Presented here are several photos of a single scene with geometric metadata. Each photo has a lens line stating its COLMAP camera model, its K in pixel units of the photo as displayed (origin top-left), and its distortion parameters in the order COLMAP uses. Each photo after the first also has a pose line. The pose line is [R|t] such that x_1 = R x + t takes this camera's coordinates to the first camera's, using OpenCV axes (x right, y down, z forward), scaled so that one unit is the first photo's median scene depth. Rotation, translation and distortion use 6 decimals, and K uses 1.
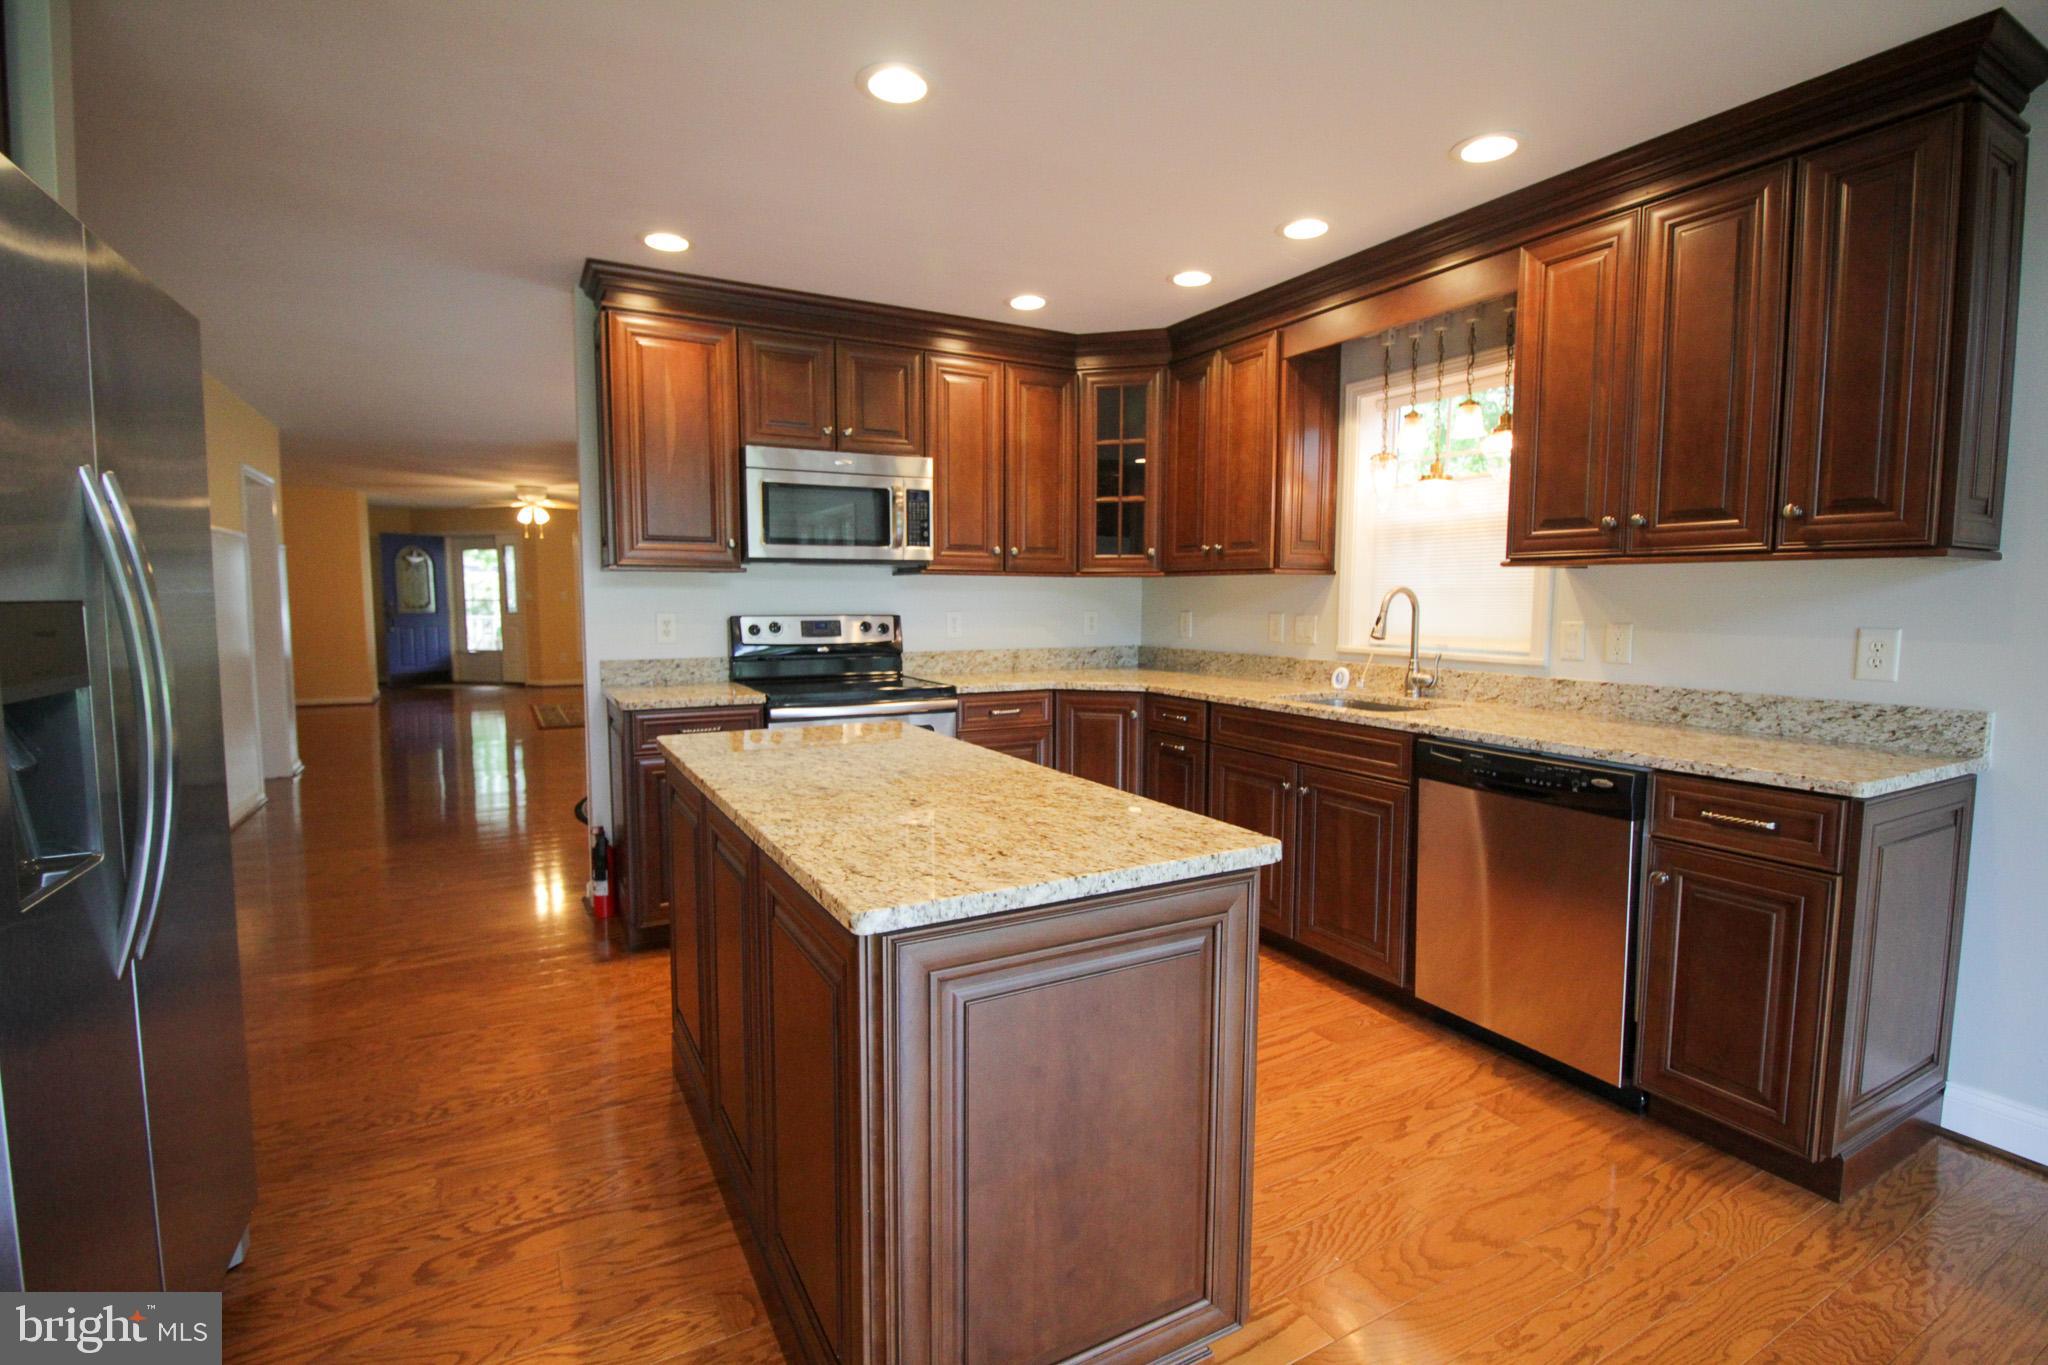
lens RADIAL K [[957.2, 0, 1010.0], [0, 957.2, 669.8], [0, 0, 1]] dist [-0.009701, -0.001212]
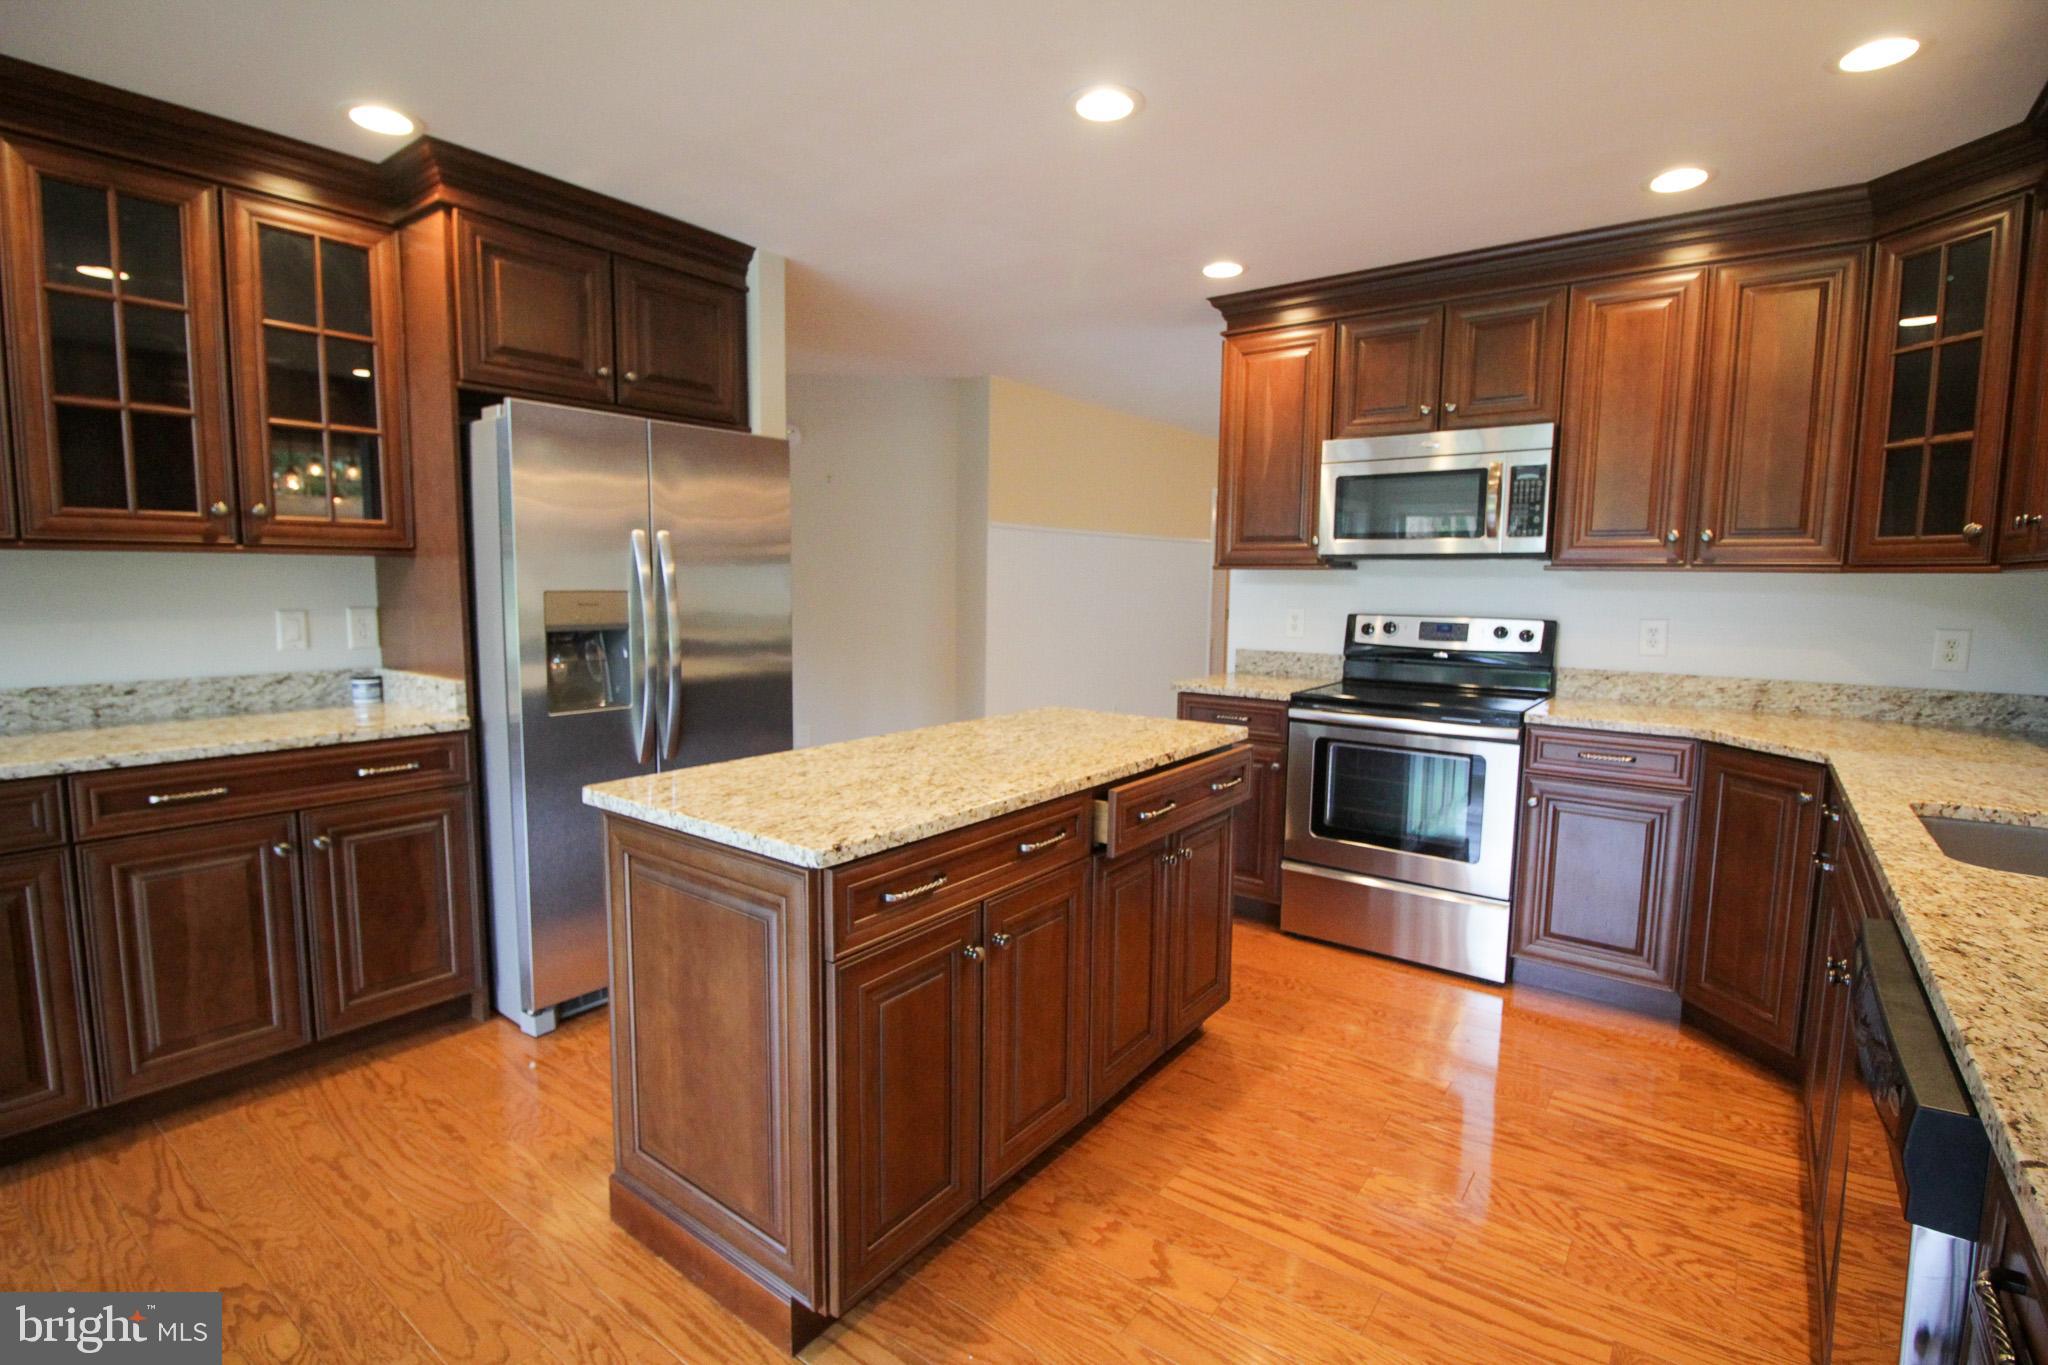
lens RADIAL K [[957.2, 0, 1014.3], [0, 957.2, 690.4], [0, 0, 1]] dist [-0.009701, -0.001212]
pose [[0.404864, 0.107460, -0.908041, 0.467012], [-0.085736, 0.993157, 0.079306, -0.025530], [0.910349, 0.045744, 0.411306, 0.275100]]
